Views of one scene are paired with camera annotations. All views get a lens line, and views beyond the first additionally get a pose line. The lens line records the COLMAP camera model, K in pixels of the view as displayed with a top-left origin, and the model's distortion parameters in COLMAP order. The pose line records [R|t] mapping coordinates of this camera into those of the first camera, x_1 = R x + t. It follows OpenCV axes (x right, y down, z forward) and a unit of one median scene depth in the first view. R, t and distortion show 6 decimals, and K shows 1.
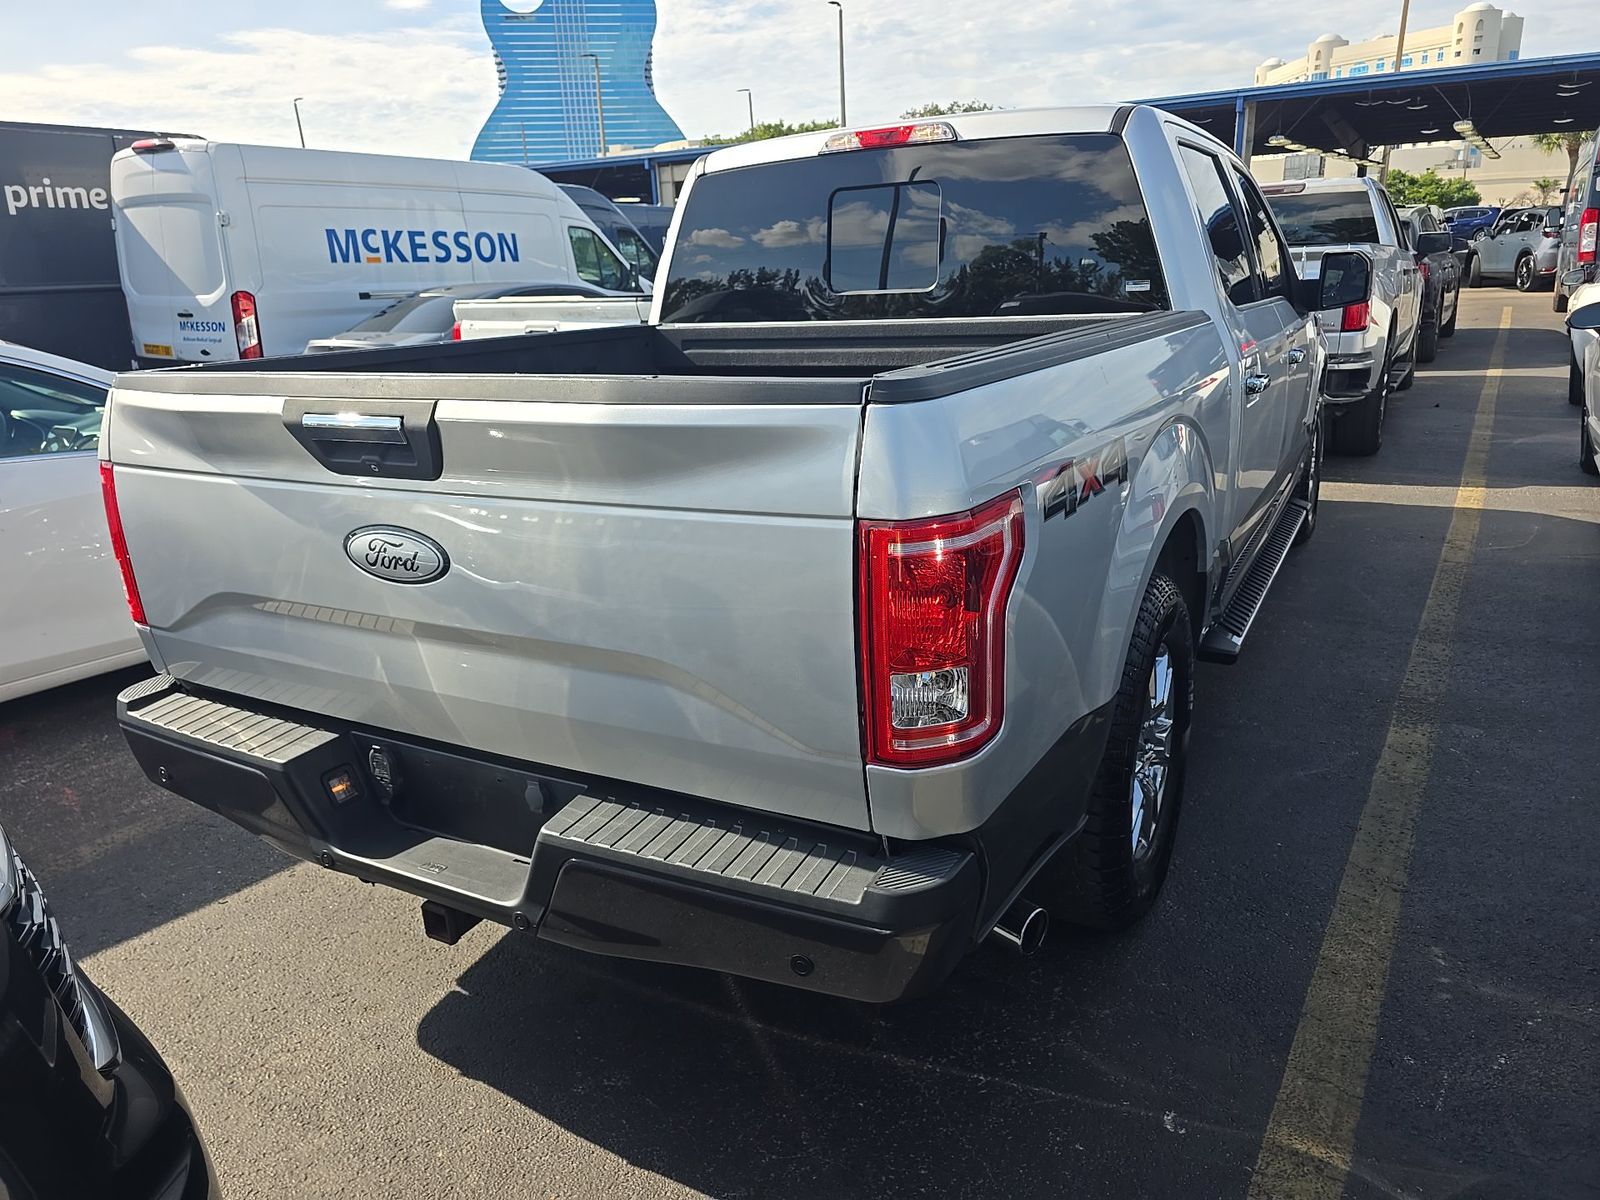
lens RADIAL K [[1095.4, 0, 831.5], [0, 1095.4, 602.8], [0, 0, 1]] dist [0.053704, -0.050962]
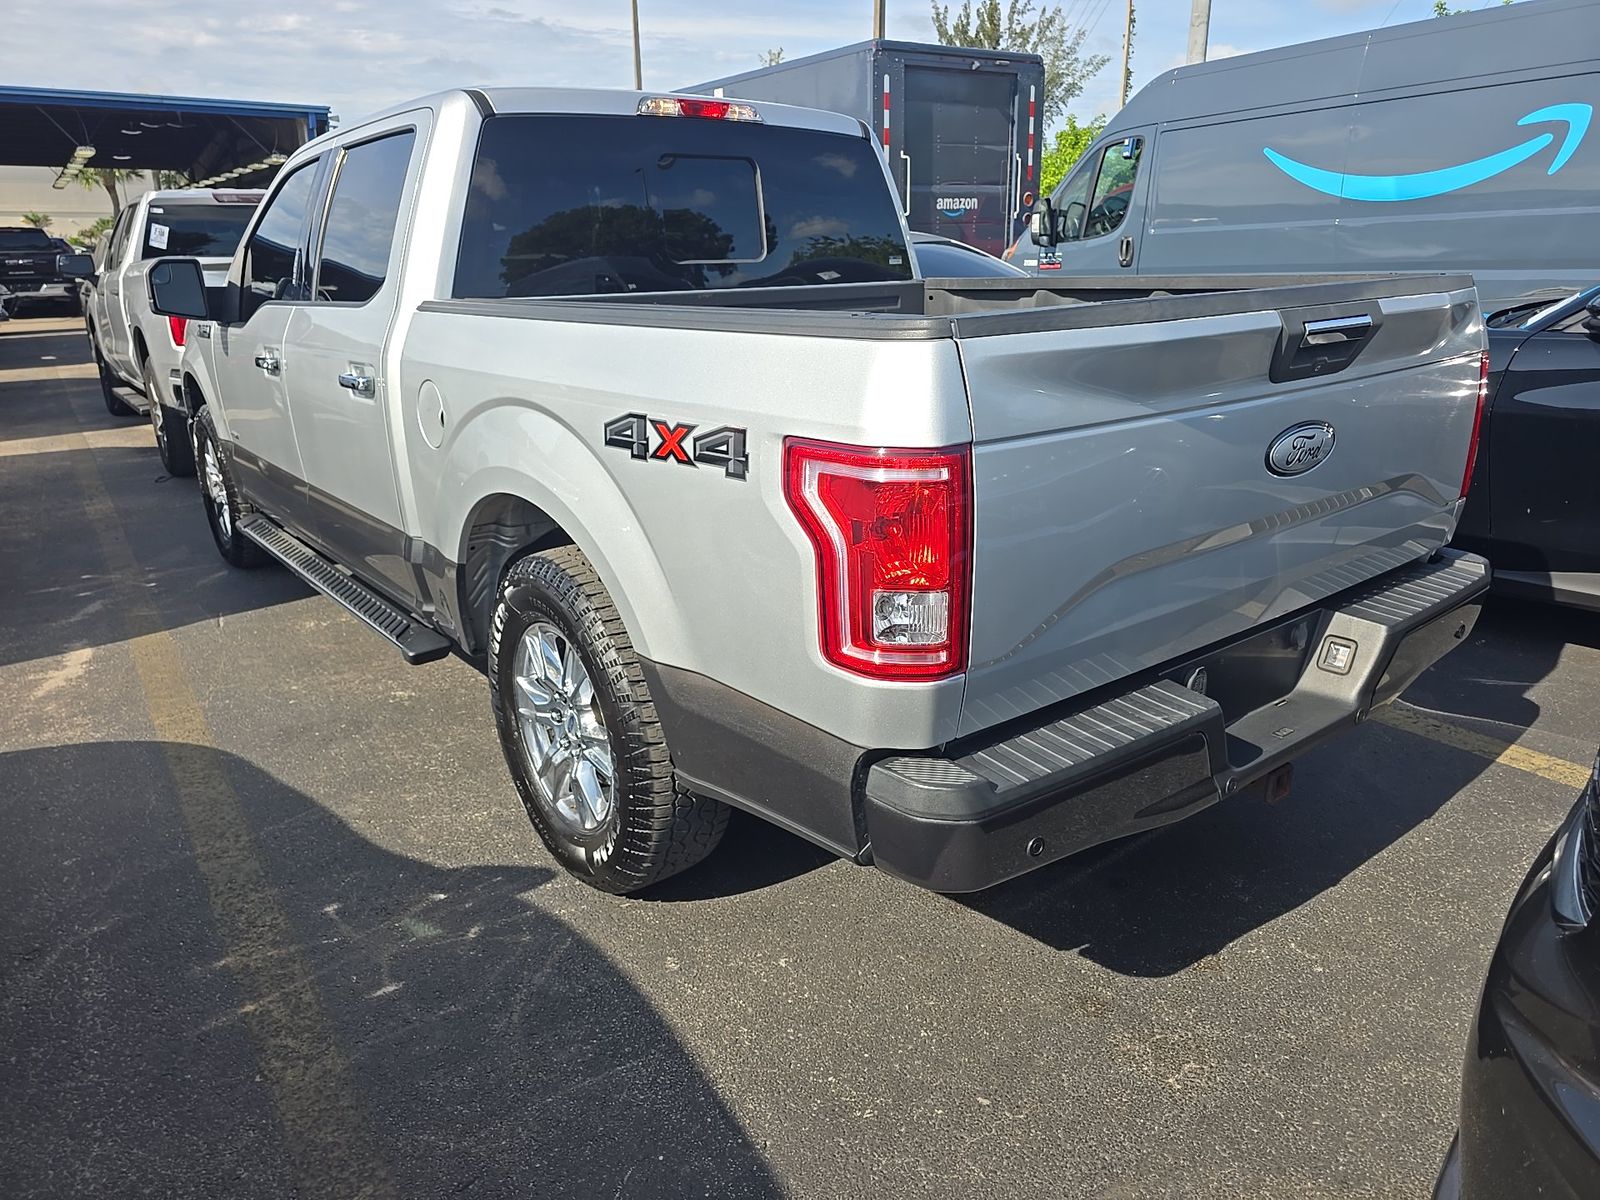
lens RADIAL K [[1069.6, 0, 796.7], [0, 1069.6, 594.6], [0, 0, 1]] dist [0.055049, -0.048629]
pose [[0.396951, -0.245294, 0.884455, -0.387676], [0.272783, 0.951614, 0.141492, -0.047846], [-0.876367, 0.185099, 0.444656, 0.238418]]
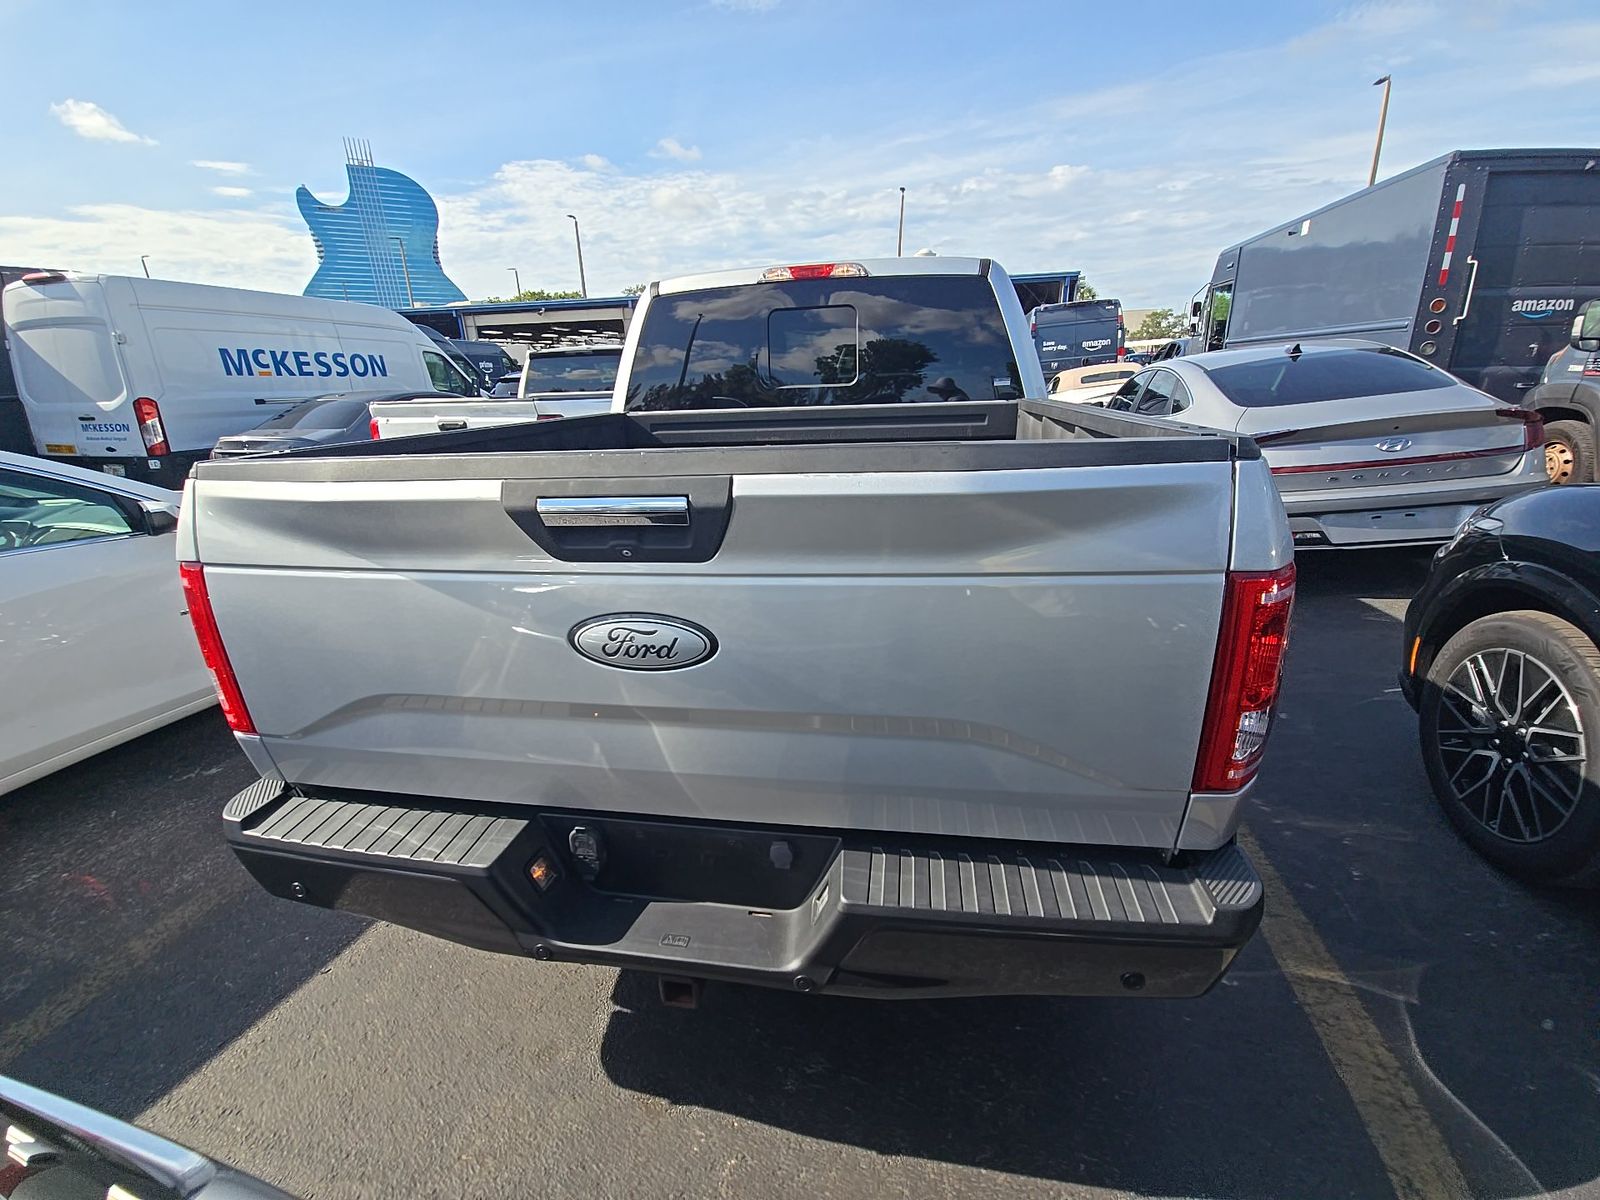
lens RADIAL K [[640.0, 0, 792.9], [0, 640.0, 595.7], [0, 0, 1]] dist [0.016649, -0.009056]
pose [[0.943822, -0.097346, 0.315790, -0.106790], [0.092418, 0.995251, 0.030581, -0.021239], [-0.317267, 0.000322, 0.948336, 0.105474]]
